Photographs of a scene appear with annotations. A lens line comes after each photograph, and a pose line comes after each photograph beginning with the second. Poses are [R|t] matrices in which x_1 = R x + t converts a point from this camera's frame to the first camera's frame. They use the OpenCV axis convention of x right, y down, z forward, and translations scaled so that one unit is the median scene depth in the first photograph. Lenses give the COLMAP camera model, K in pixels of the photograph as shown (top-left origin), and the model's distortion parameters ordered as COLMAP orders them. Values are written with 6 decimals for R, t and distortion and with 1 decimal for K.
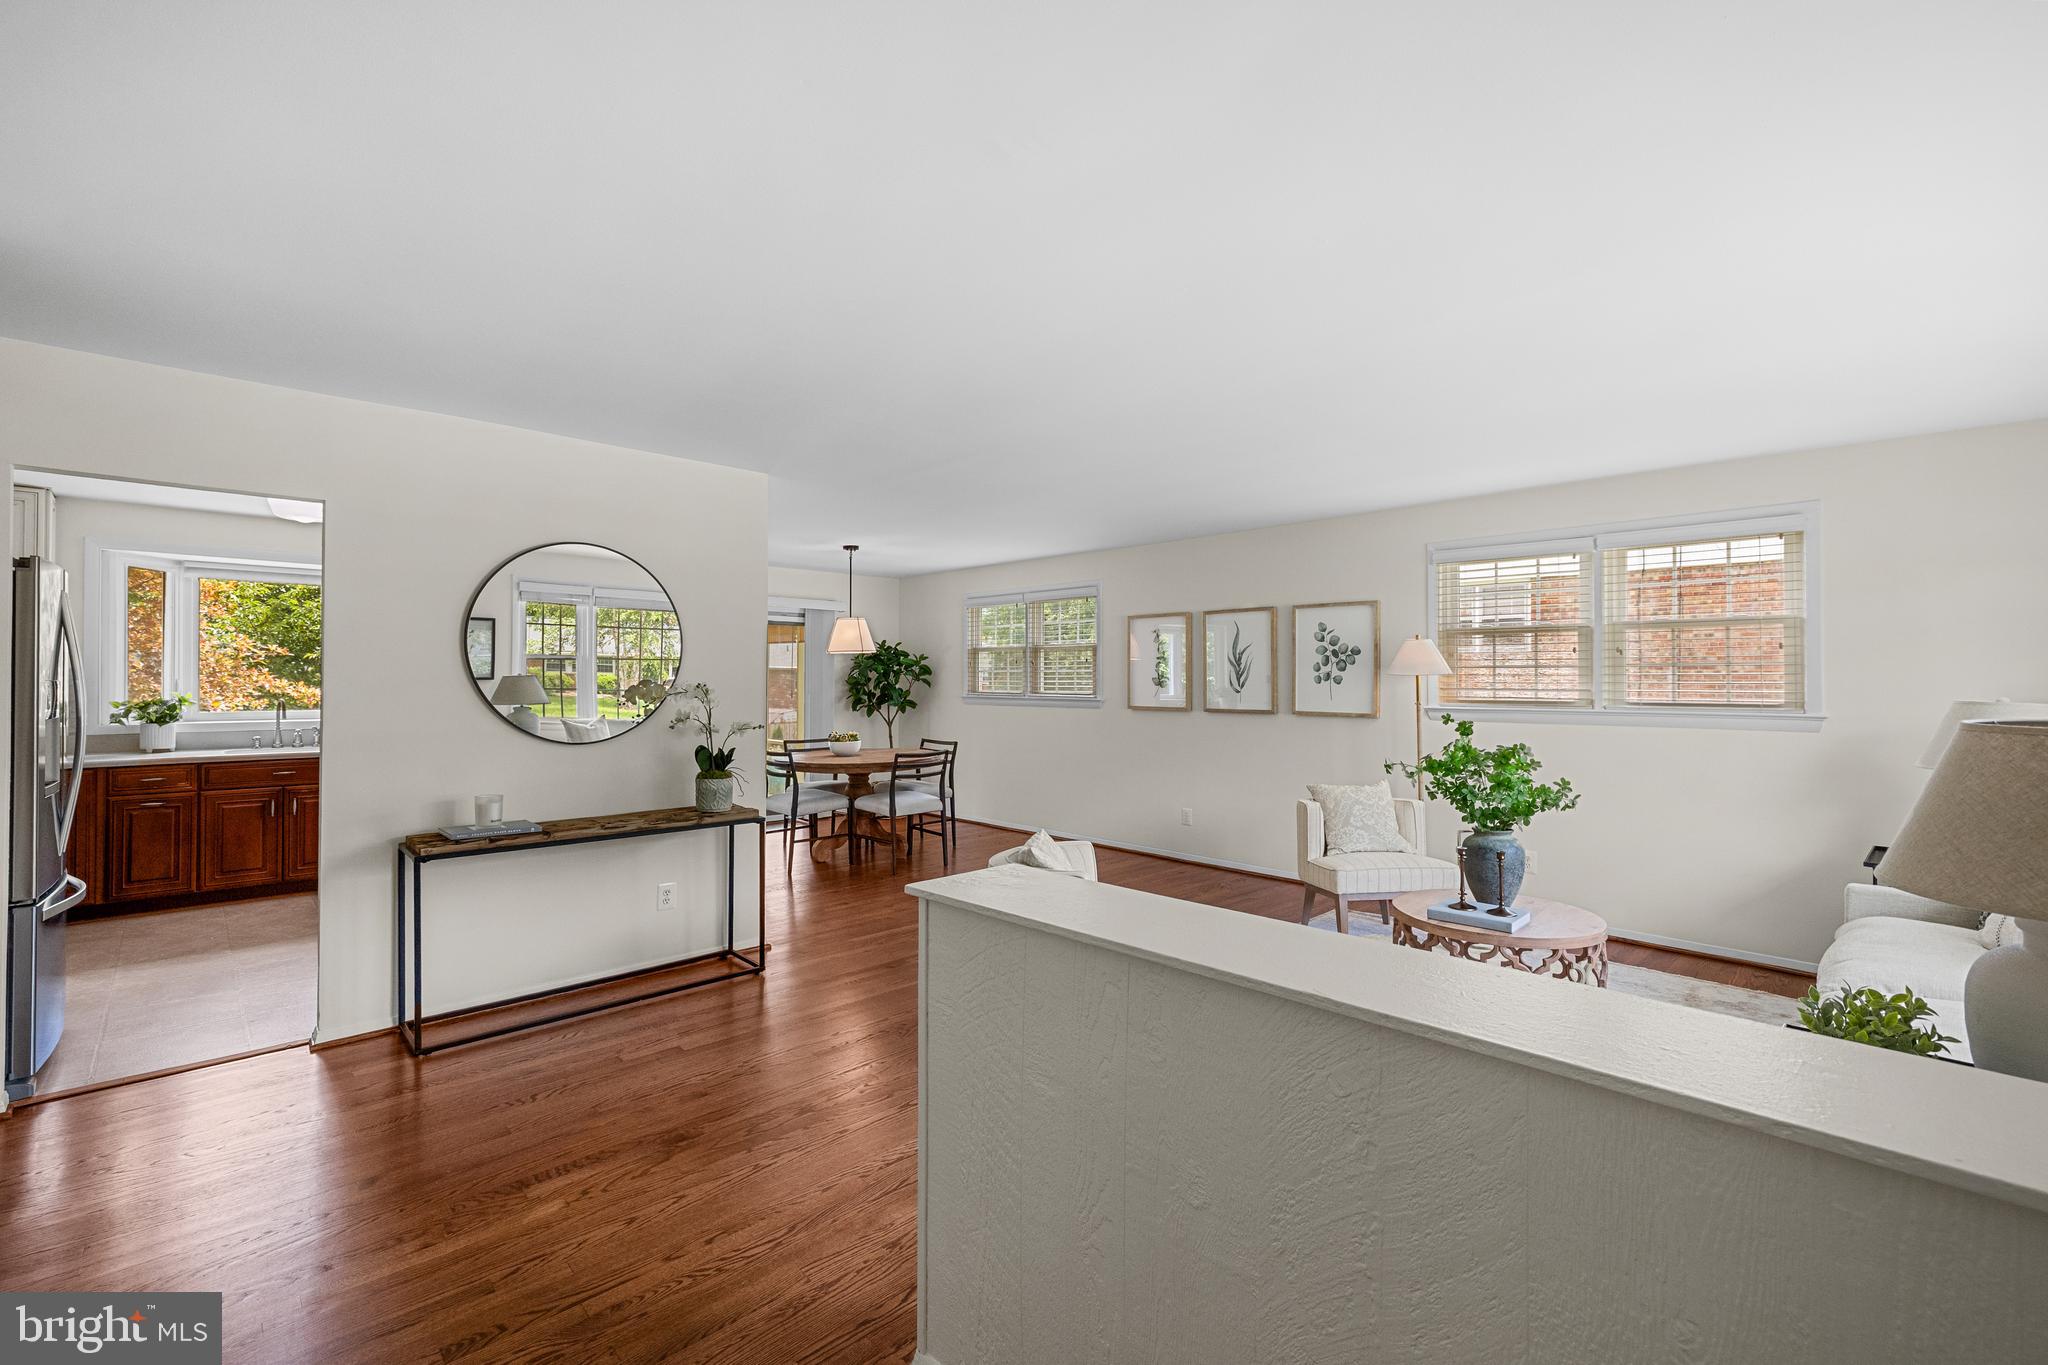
lens RADIAL K [[865.8, 0, 1022.6], [0, 865.8, 678.6], [0, 0, 1]] dist [0.000433, 0.000781]
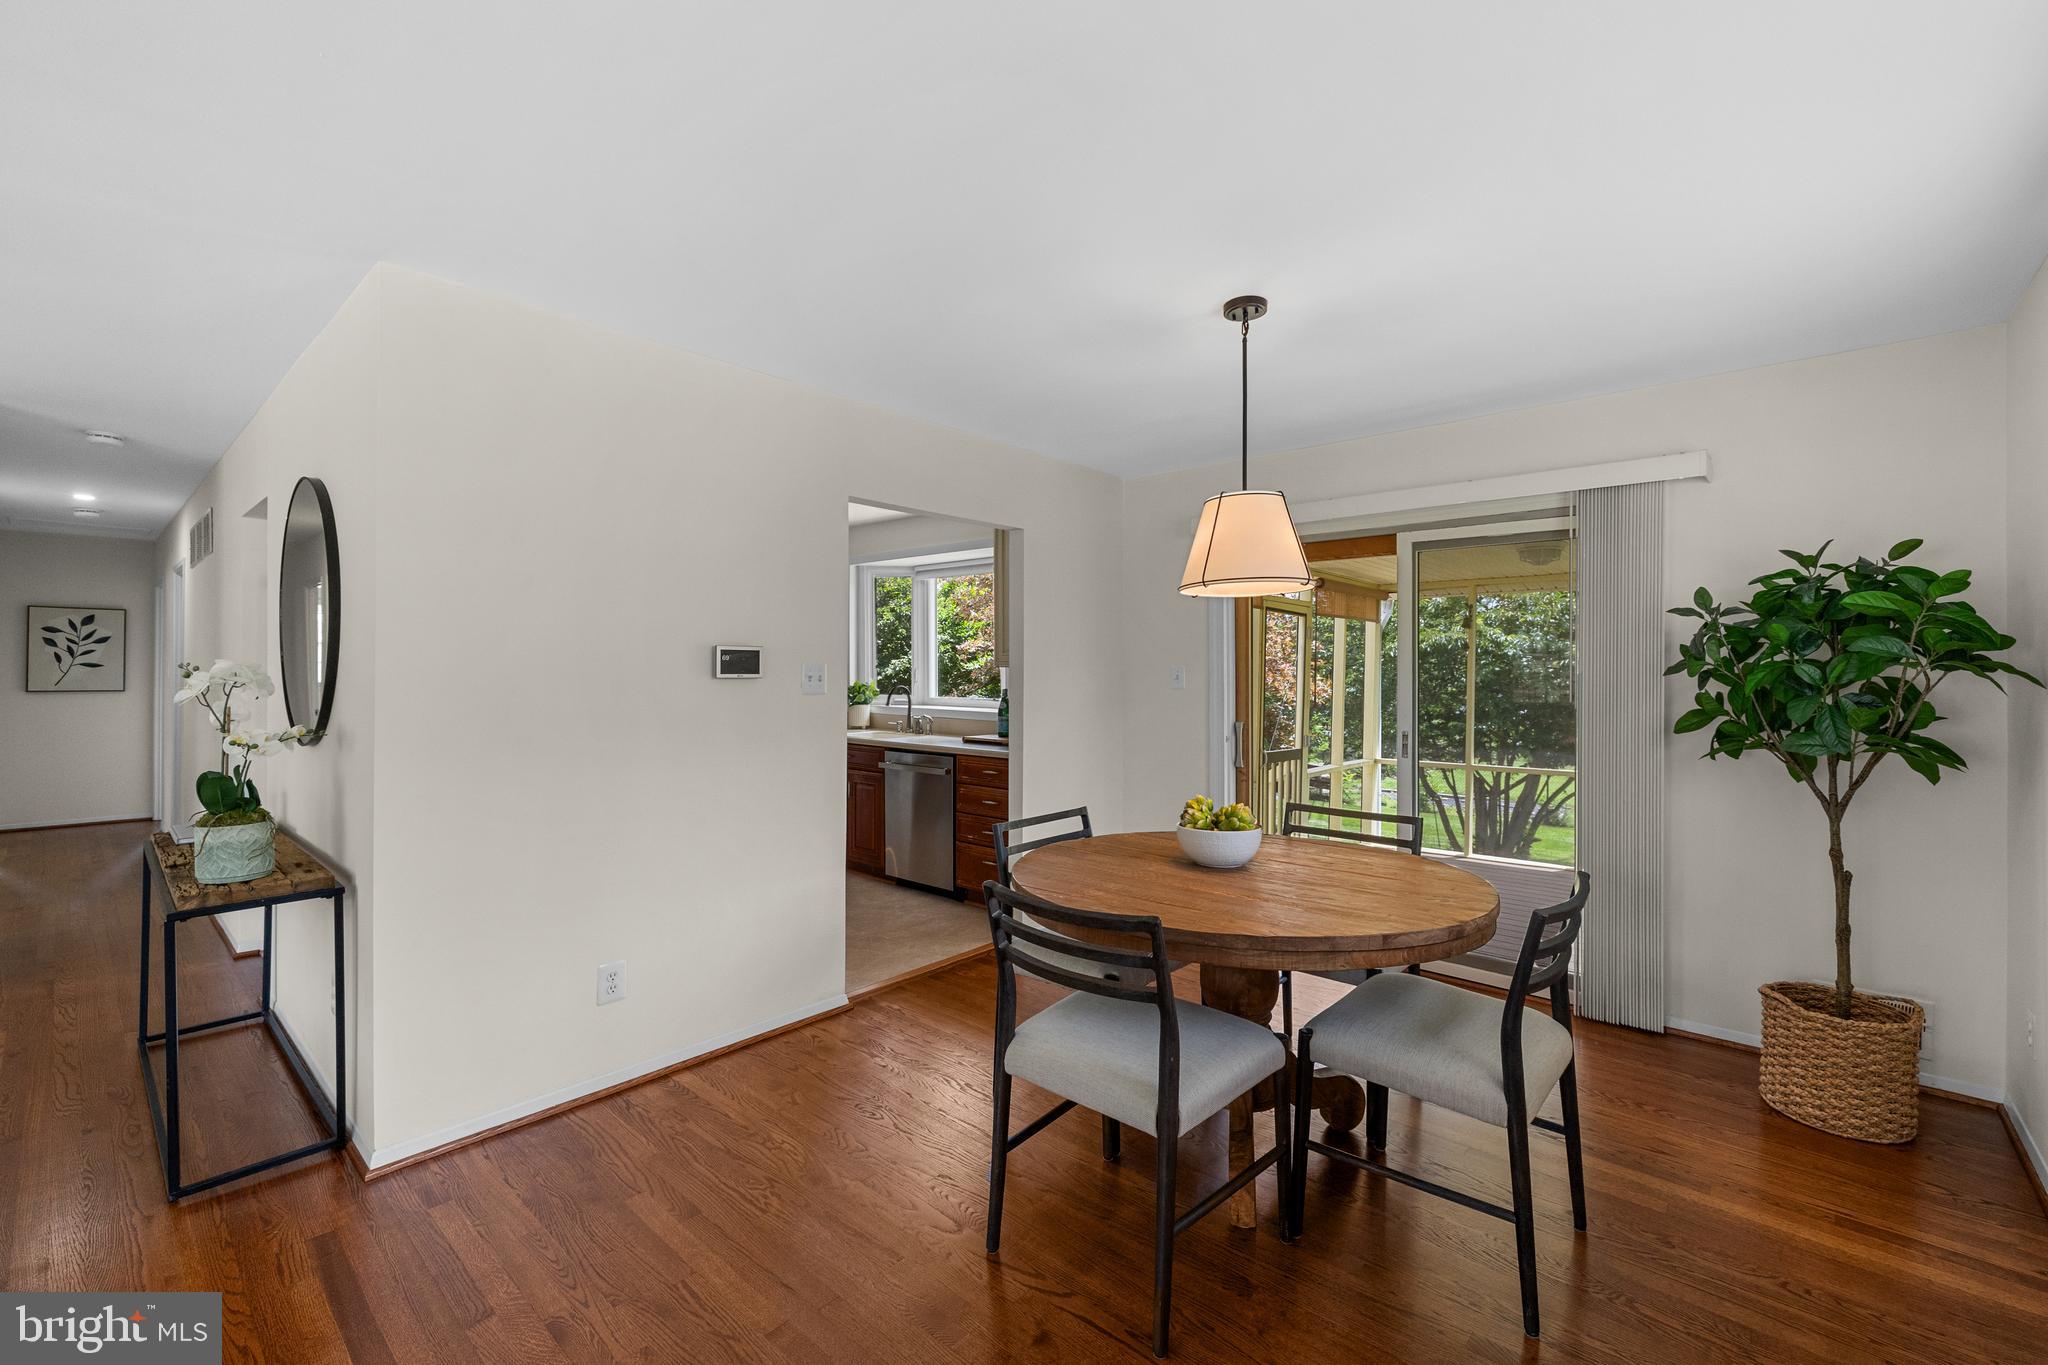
lens RADIAL K [[865.8, 0, 1036.5], [0, 865.8, 676.3], [0, 0, 1]] dist [0.000433, 0.000781]
pose [[0.077926, 0.000486, -0.996959, 0.200667], [-0.000450, 1.000000, 0.000453, 0.007982], [0.996959, 0.000413, 0.077926, 1.074471]]
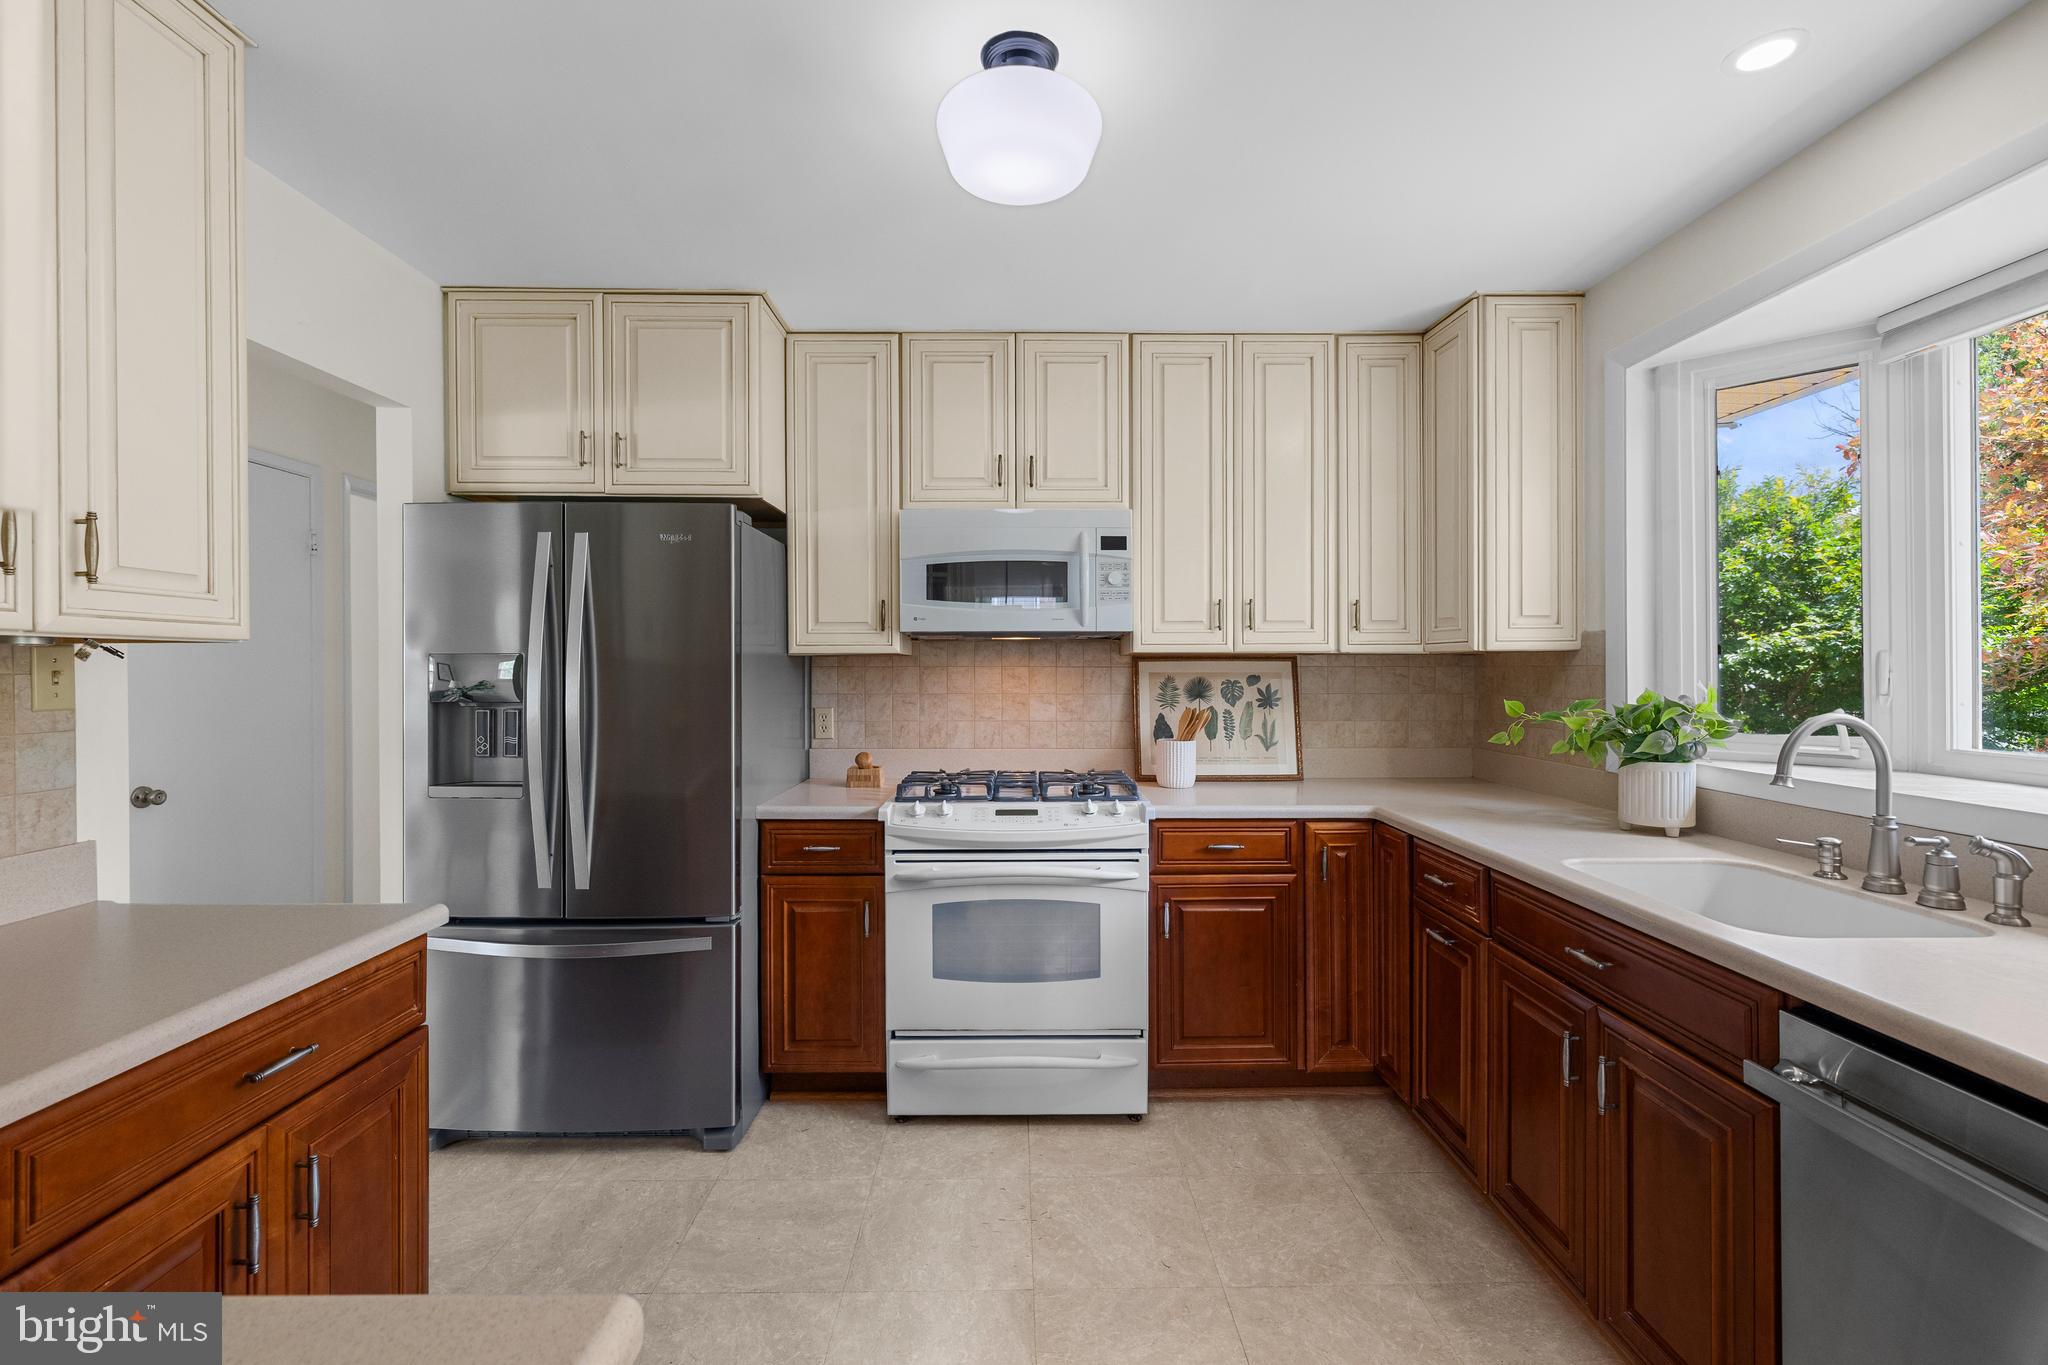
lens RADIAL K [[865.8, 0, 1030.3], [0, 865.8, 679.3], [0, 0, 1]] dist [0.000433, 0.000781]
pose [[-0.693288, 0.003339, -0.720653, -0.469097], [-0.000018, 0.999989, 0.004650, 0.010734], [0.720660, 0.003237, -0.693281, 0.998198]]
